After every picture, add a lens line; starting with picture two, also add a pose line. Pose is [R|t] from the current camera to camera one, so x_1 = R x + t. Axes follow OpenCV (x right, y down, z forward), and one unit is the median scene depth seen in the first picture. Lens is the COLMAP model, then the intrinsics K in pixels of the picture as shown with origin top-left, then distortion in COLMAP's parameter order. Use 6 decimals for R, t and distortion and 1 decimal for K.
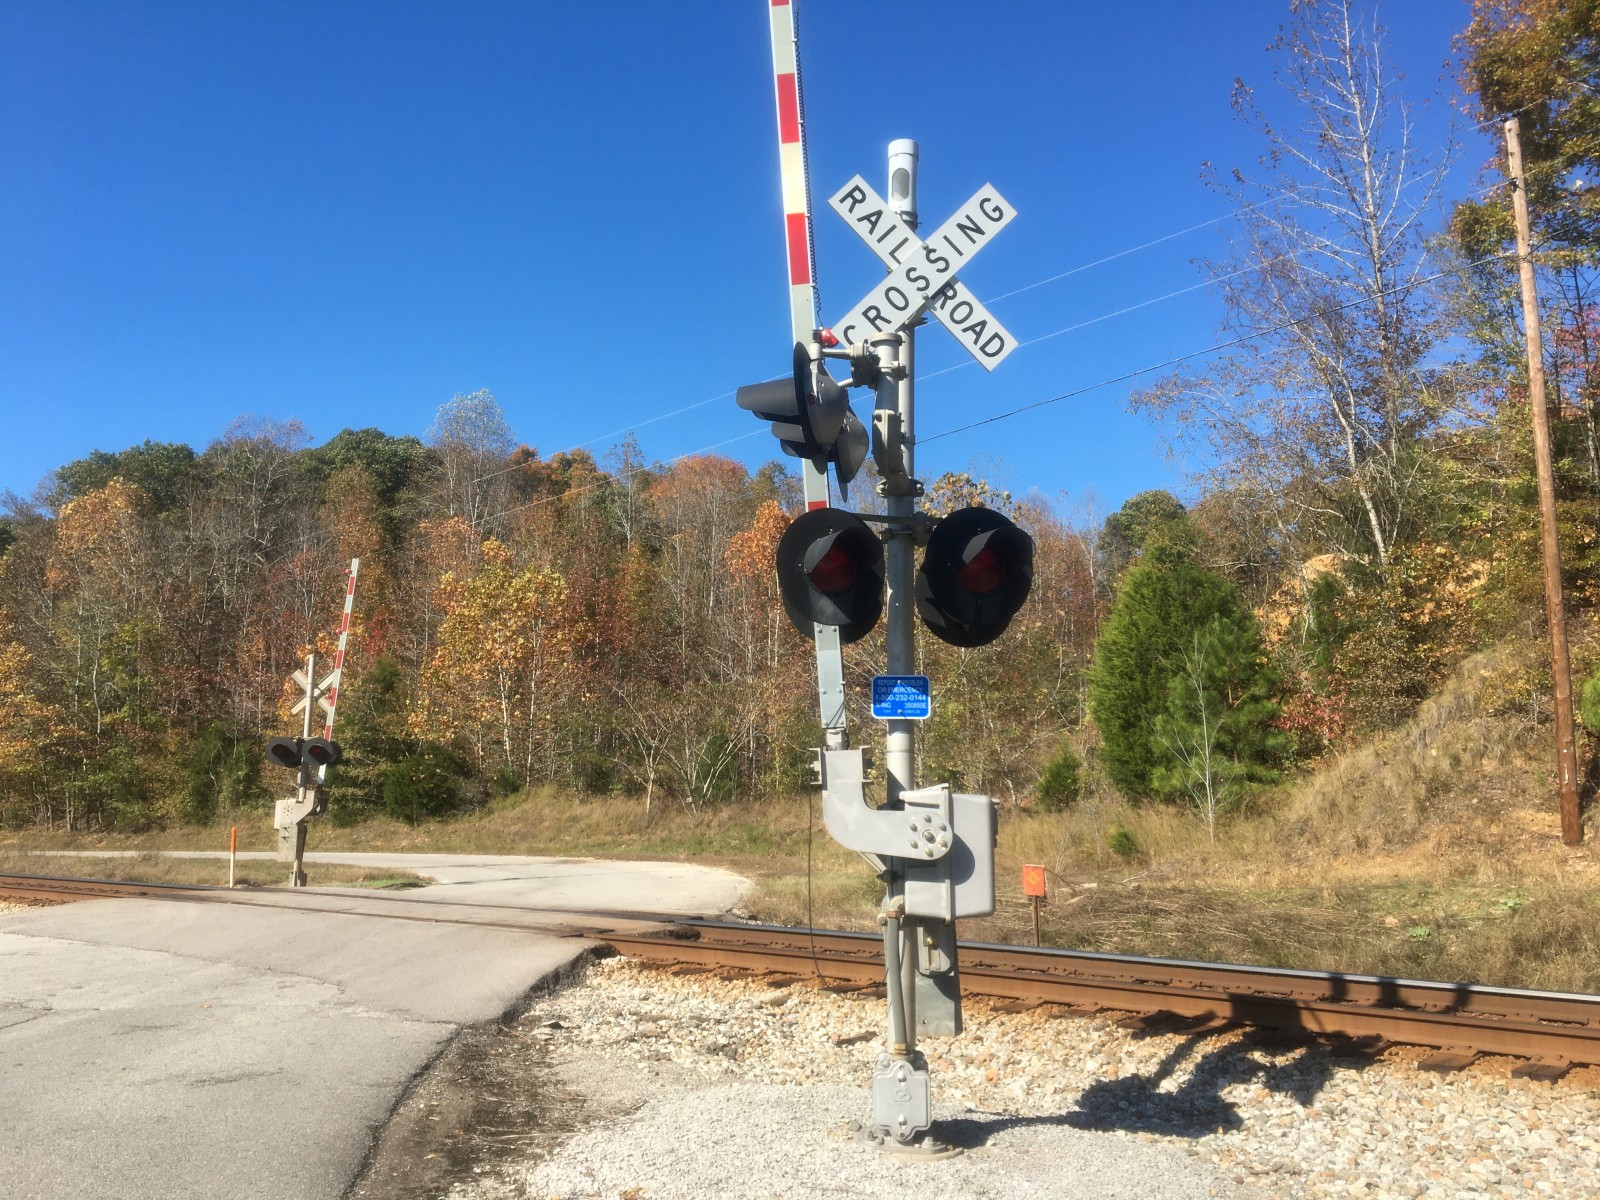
lens RADIAL K [[1350.5, 0, 800.6], [0, 1350.5, 590.7], [0, 0, 1]] dist [0.055451, -0.082805]
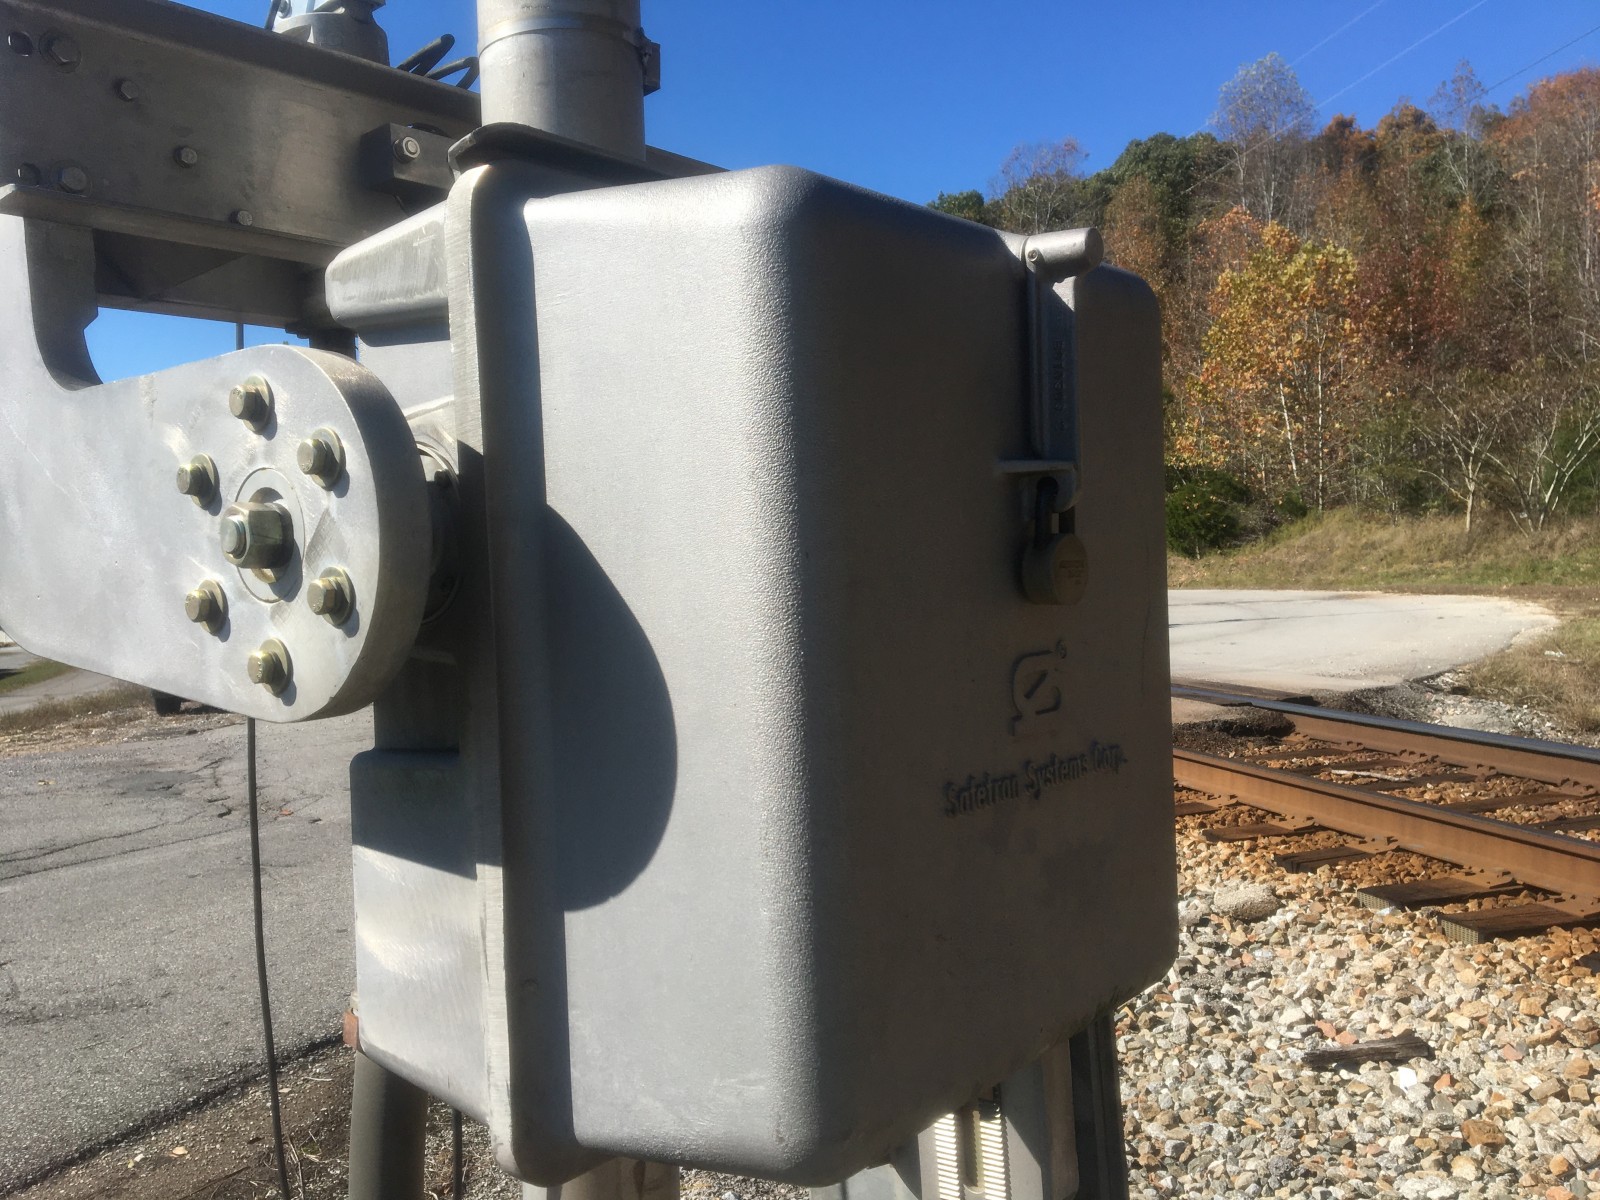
lens RADIAL K [[1350.5, 0, 768.2], [0, 1350.5, 632.0], [0, 0, 1]] dist [0.055451, -0.082805]
pose [[0.807191, -0.004492, -0.590273, 0.020853], [0.135289, 0.974761, 0.177587, 0.017513], [0.574578, -0.223204, 0.787426, 0.093732]]
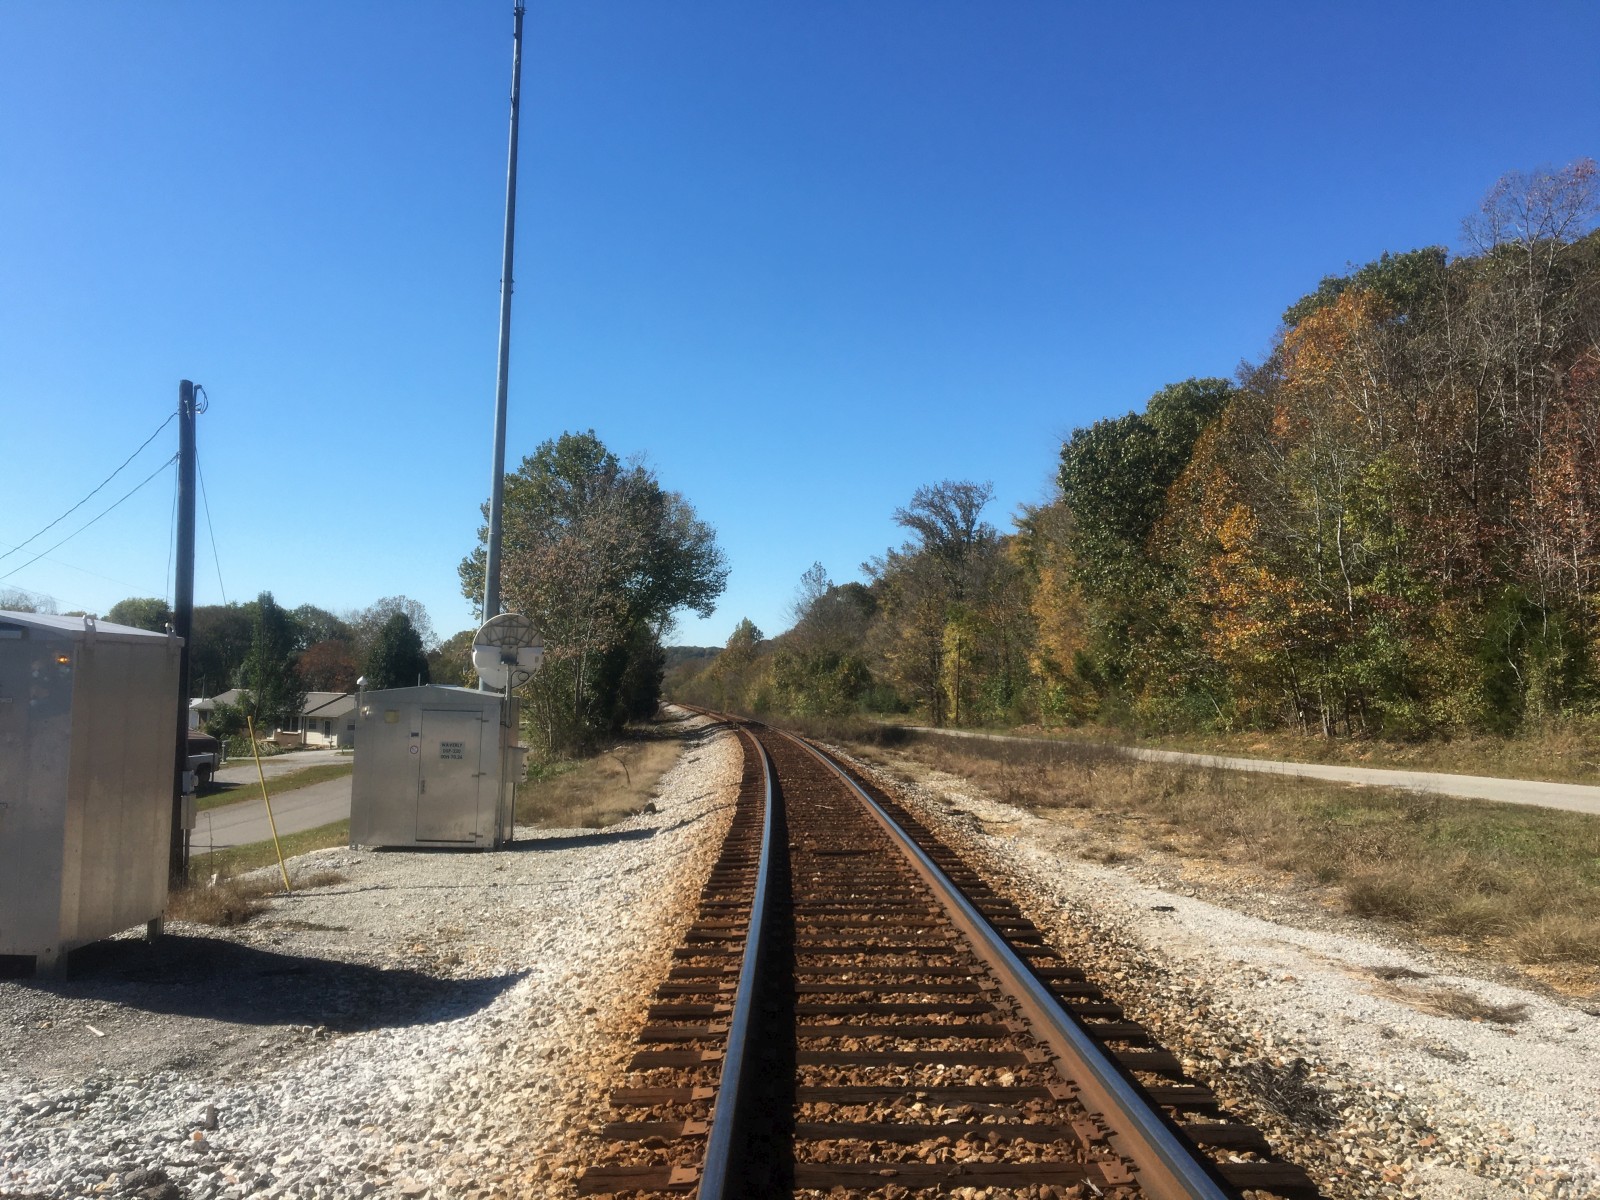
lens RADIAL K [[1350.5, 0, 761.5], [0, 1350.5, 607.5], [0, 0, 1]] dist [0.055451, -0.082805]
pose [[0.620019, -0.042329, -0.783444, -0.142018], [0.109704, 0.993411, 0.033147, 0.048284], [0.776880, -0.106499, 0.620577, 0.316118]]
